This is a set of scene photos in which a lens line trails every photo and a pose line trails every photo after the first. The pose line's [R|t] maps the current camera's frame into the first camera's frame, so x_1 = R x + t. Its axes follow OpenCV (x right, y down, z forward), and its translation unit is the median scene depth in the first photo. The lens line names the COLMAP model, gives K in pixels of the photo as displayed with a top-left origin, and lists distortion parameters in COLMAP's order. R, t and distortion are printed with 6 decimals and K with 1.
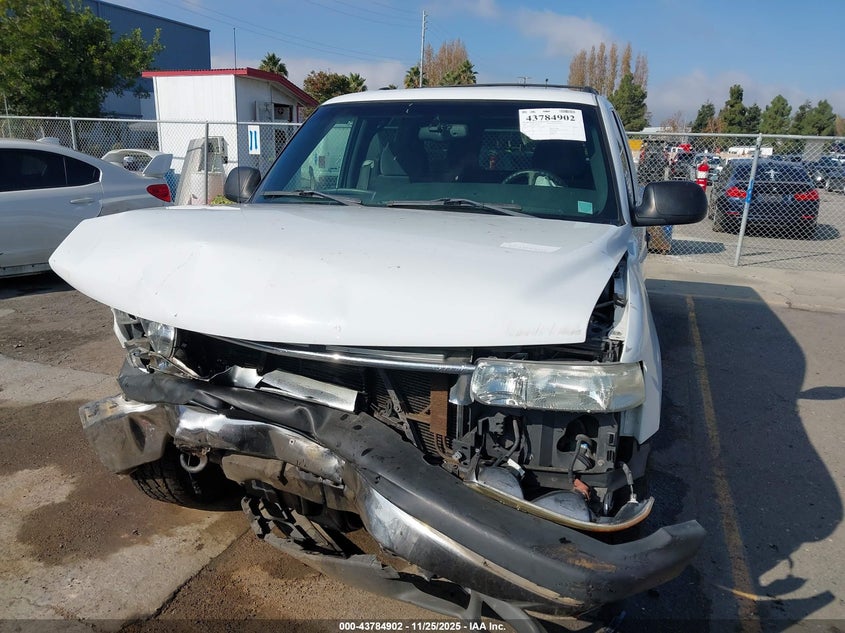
lens RADIAL K [[658.7, 0, 422.5], [0, 658.7, 316.5], [0, 0, 1]] dist [0.009757, -0.003042]
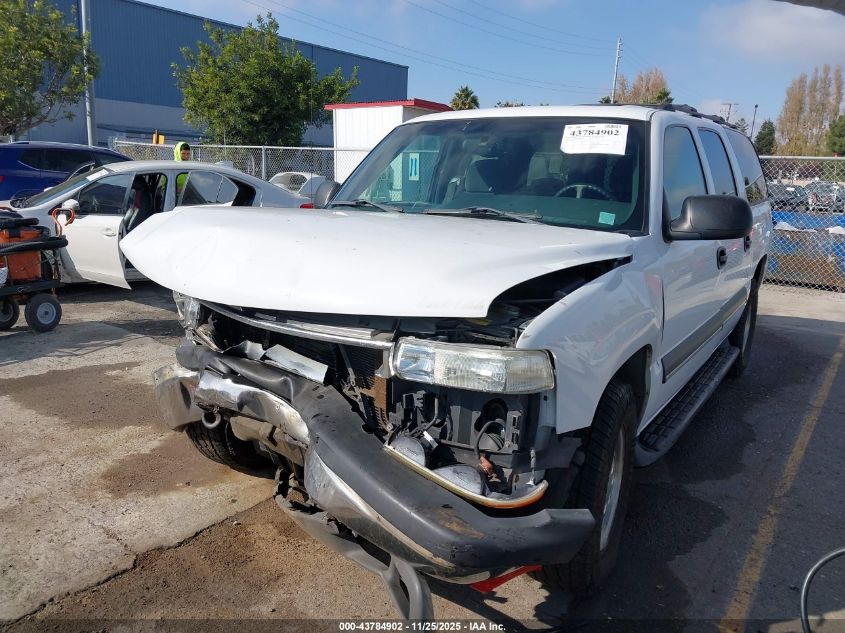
lens RADIAL K [[658.7, 0, 422.5], [0, 658.7, 316.5], [0, 0, 1]] dist [0.009757, -0.003042]
pose [[0.964133, 0.062071, -0.258060, 0.318669], [-0.072710, 0.996843, -0.031881, 0.048369], [0.255266, 0.049501, 0.965603, -0.053027]]
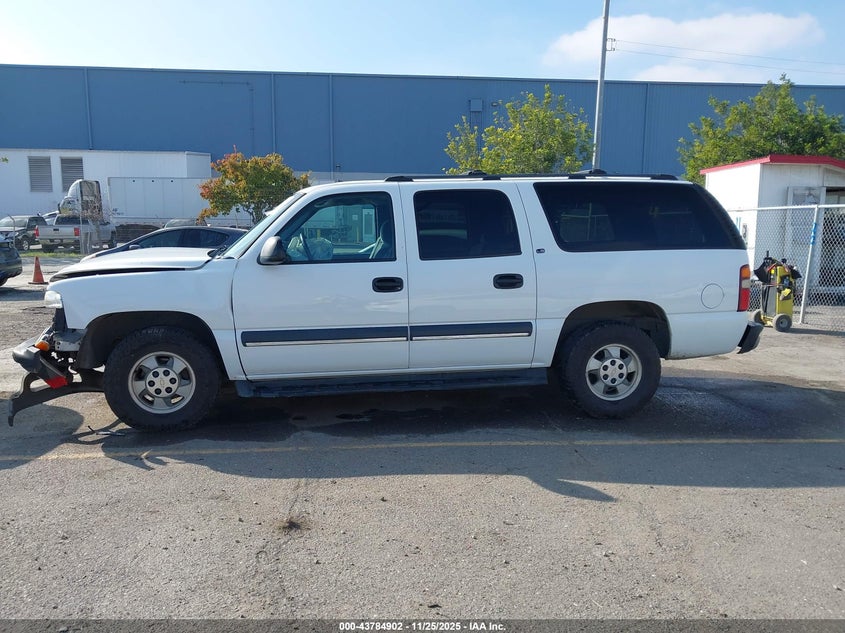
lens RADIAL K [[658.7, 0, 422.5], [0, 658.7, 316.5], [0, 0, 1]] dist [0.009757, -0.003042]
pose [[0.442080, 0.095535, -0.891873, 2.748452], [-0.220226, 0.975438, -0.004674, -0.112230], [0.869520, 0.198480, 0.452261, 0.888662]]
